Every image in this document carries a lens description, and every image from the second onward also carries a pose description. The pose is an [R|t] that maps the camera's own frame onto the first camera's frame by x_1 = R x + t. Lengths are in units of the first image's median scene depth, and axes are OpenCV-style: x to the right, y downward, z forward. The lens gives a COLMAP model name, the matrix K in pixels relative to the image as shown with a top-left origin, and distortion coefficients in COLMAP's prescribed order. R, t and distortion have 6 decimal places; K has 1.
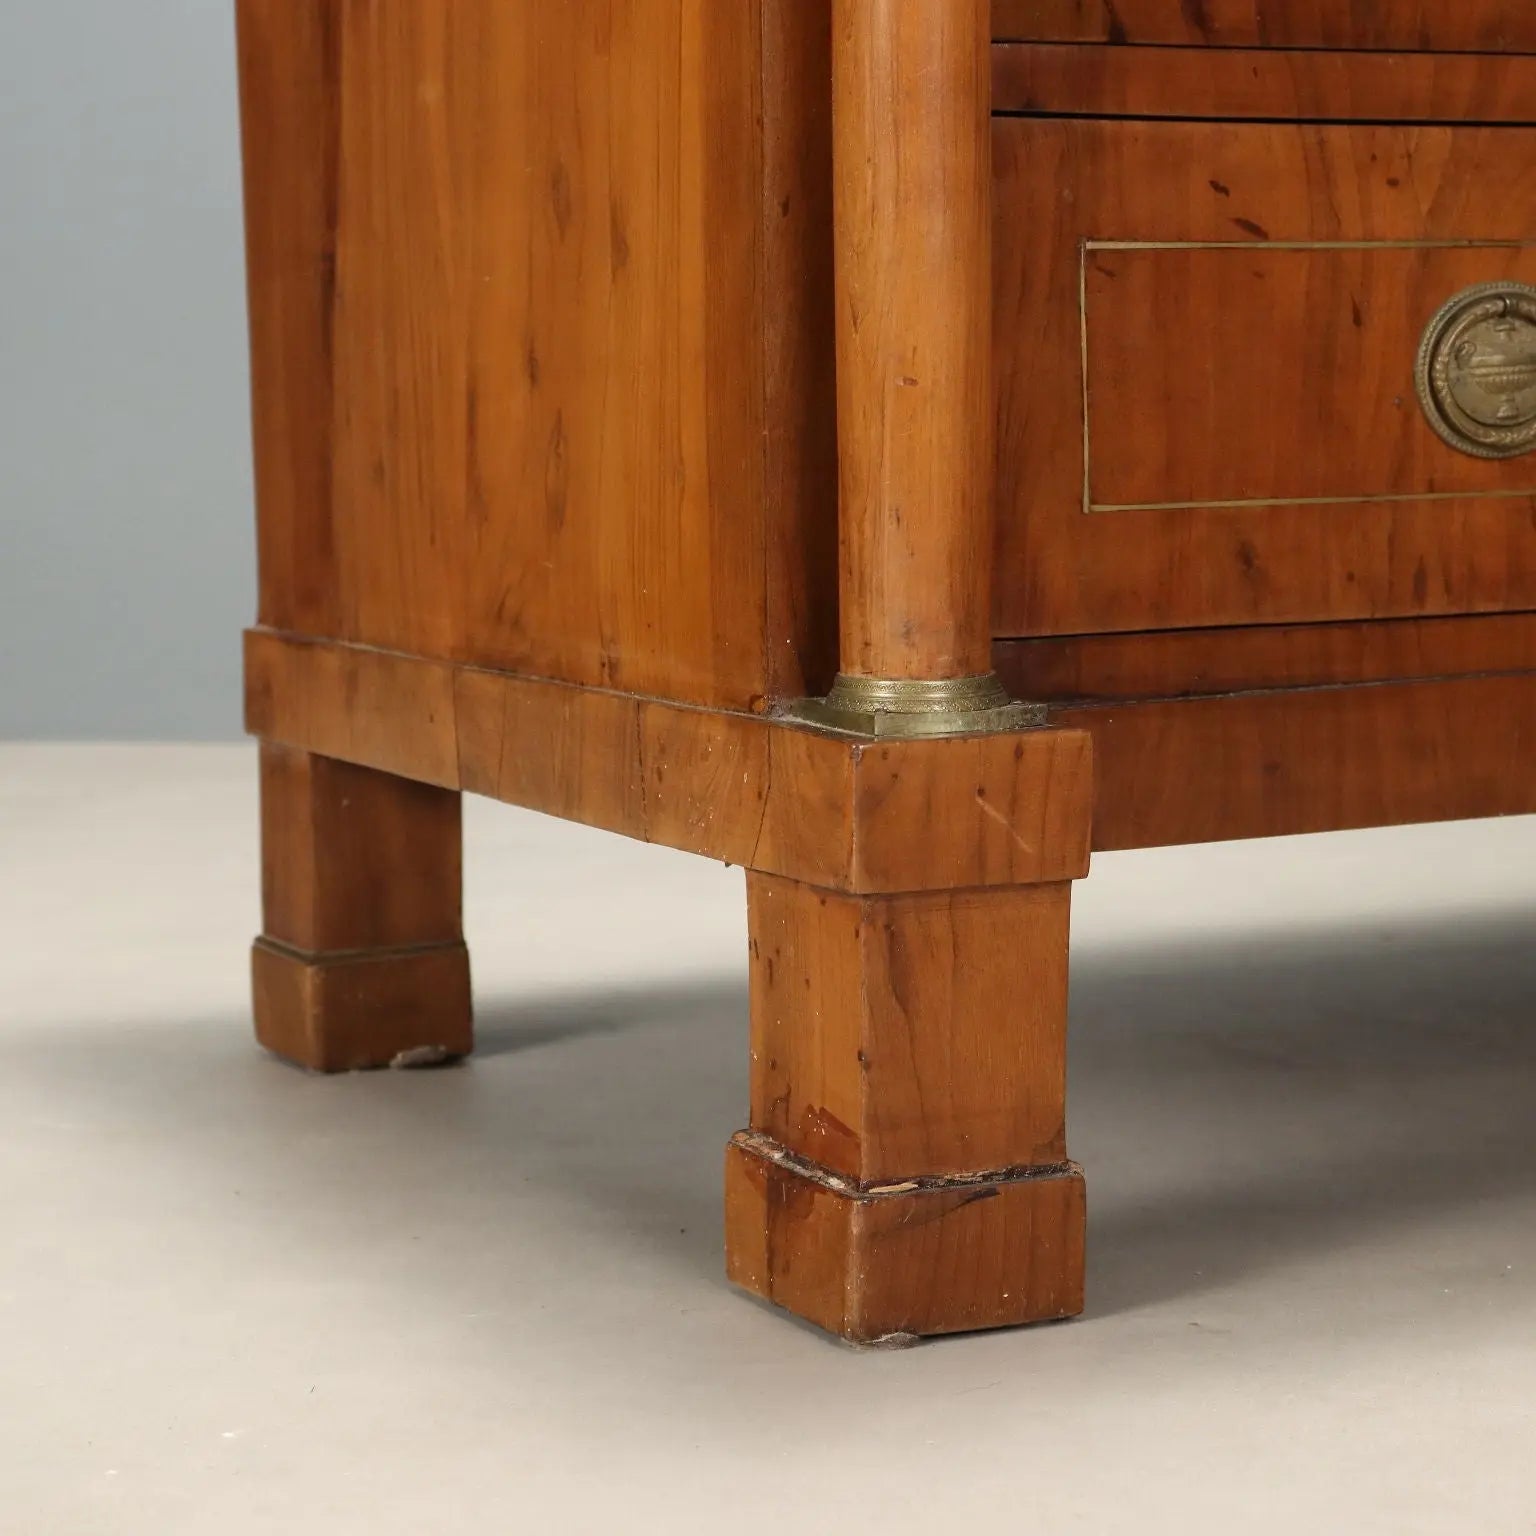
lens RADIAL K [[3900.2, 0, 768.0], [0, 3900.2, 768.0], [0, 0, 1]] dist [0.028286, -0.182261]
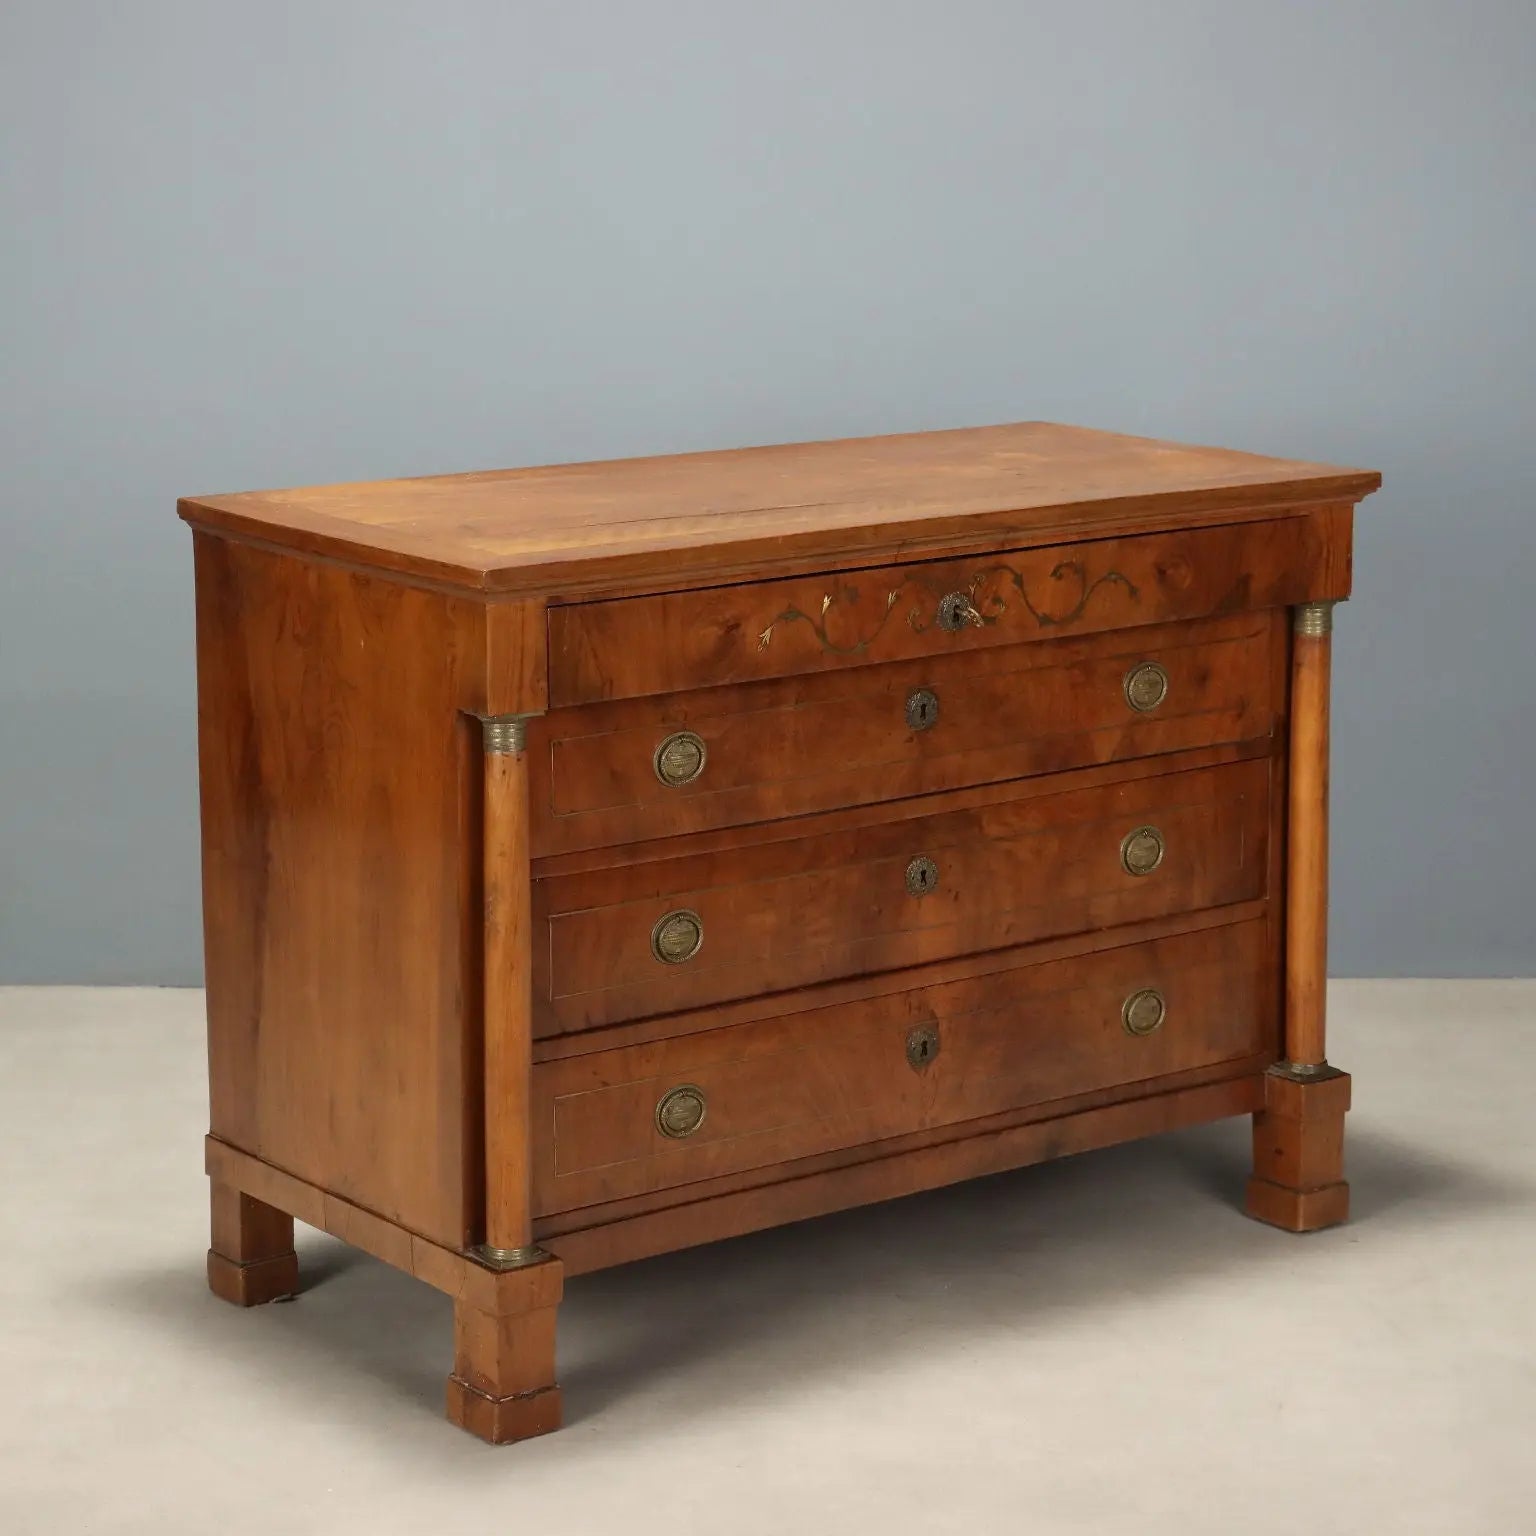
lens RADIAL K [[4055.1, 0, 768.0], [0, 4055.1, 768.0], [0, 0, 1]] dist [0.029230, 0.036723]
pose [[0.980727, -0.022688, 0.194063, -0.383167], [0.005852, 0.996200, 0.086896, -0.682940], [-0.195297, -0.084085, 0.977133, -2.247067]]
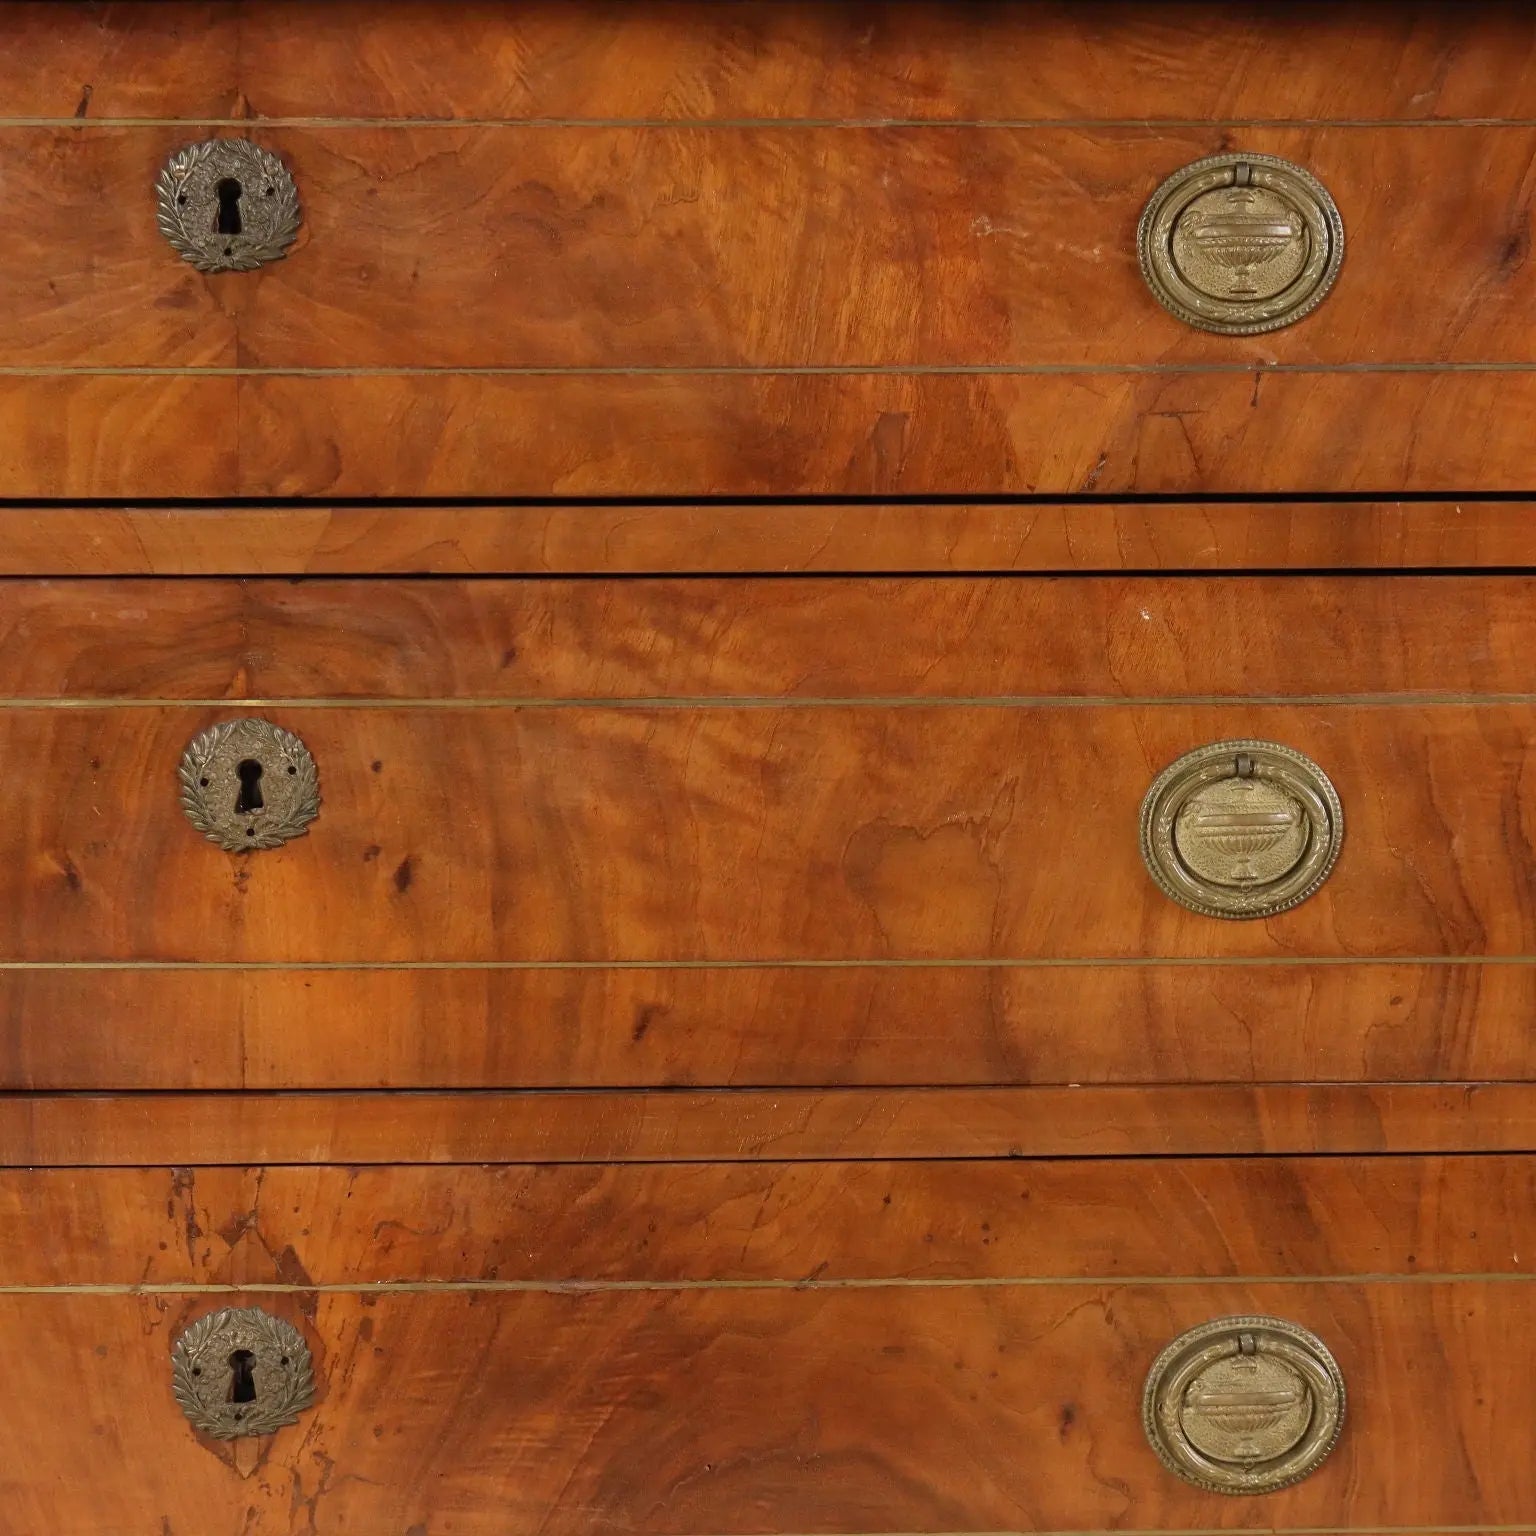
lens RADIAL K [[4055.1, 0, 768.0], [0, 4055.1, 768.0], [0, 0, 1]] dist [0.029230, 0.036723]
pose [[0.913646, 0.042887, -0.404242, 0.964051], [-0.065216, 0.997003, -0.041624, -0.254653], [0.401245, 0.064393, 0.913704, 0.235580]]
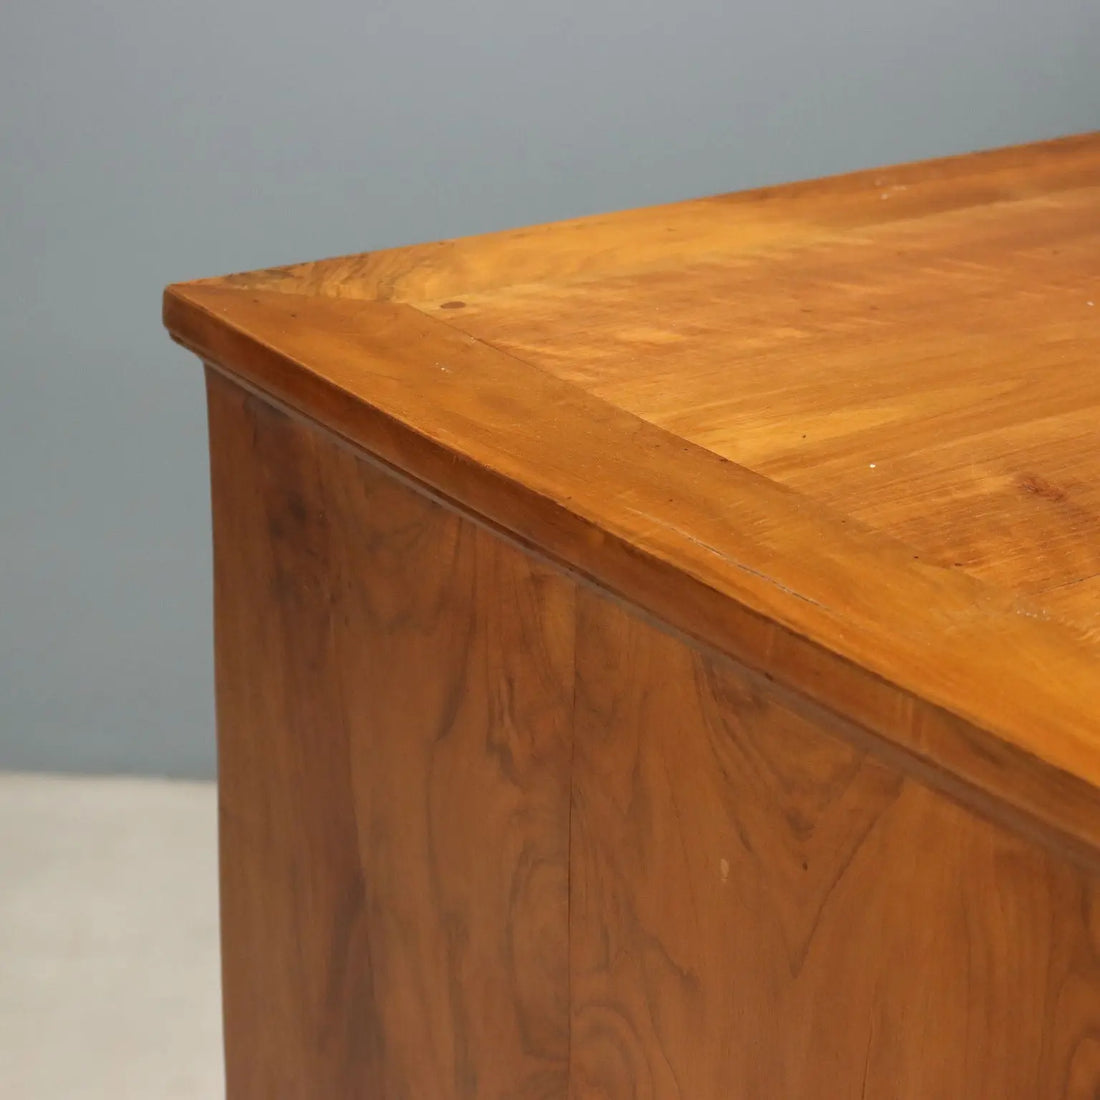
lens RADIAL K [[2904.0, 0, 550.0], [0, 2904.0, 550.0], [0, 0, 1]] dist [0.029230, 0.036723]
pose [[0.985133, -0.026417, 0.169750, -0.238170], [-0.020203, 0.963435, 0.267181, -0.782107], [-0.170601, -0.266638, 0.948578, 0.339518]]
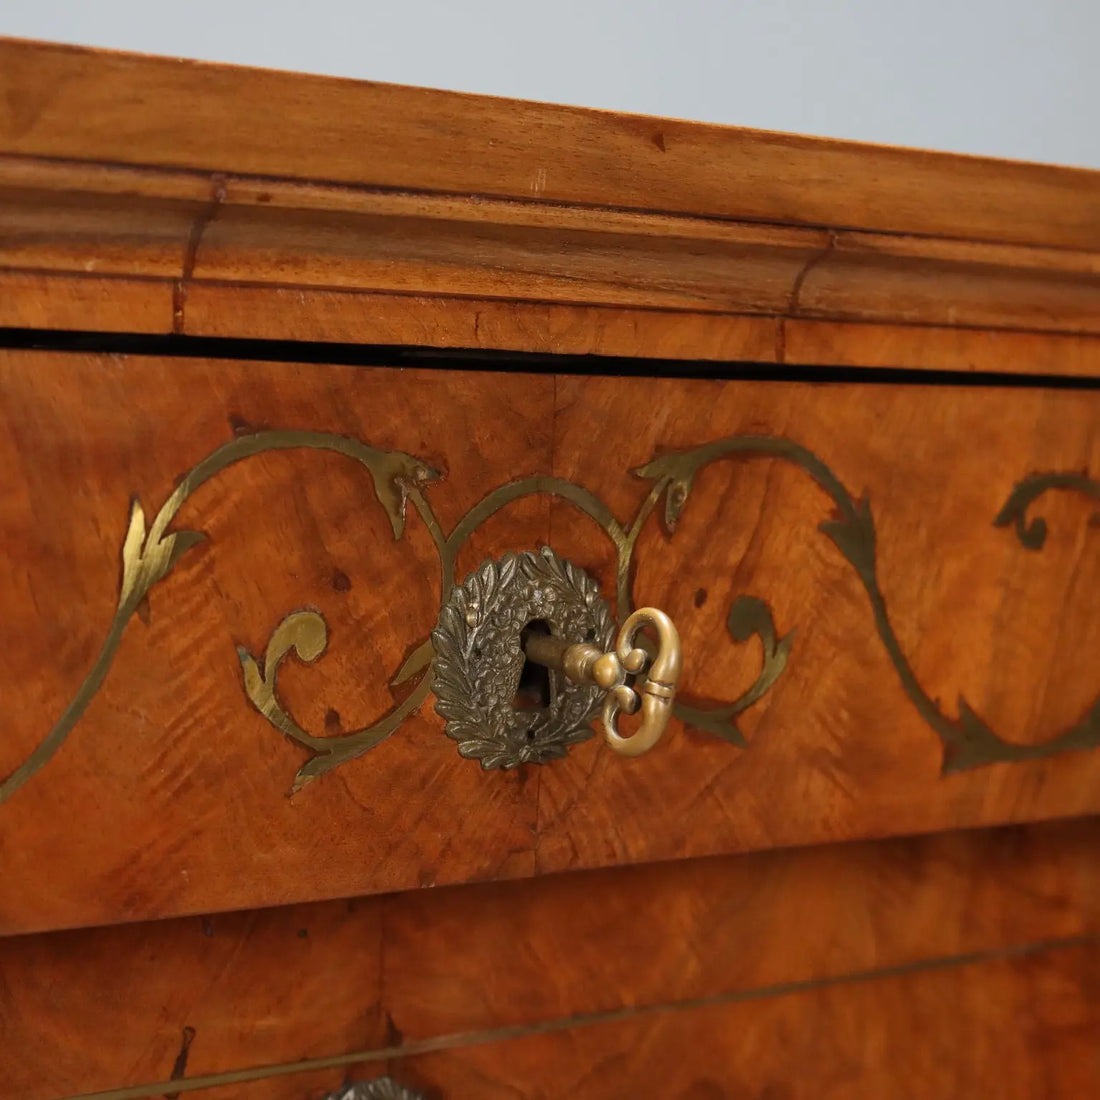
lens RADIAL K [[2793.1, 0, 550.0], [0, 2793.1, 550.0], [0, 0, 1]] dist [0.028286, -0.182261]
pose [[0.973881, 0.028172, 0.225306, 0.339653], [-0.011133, 0.997004, -0.076538, -0.500097], [-0.226787, 0.072031, 0.971277, 0.638429]]
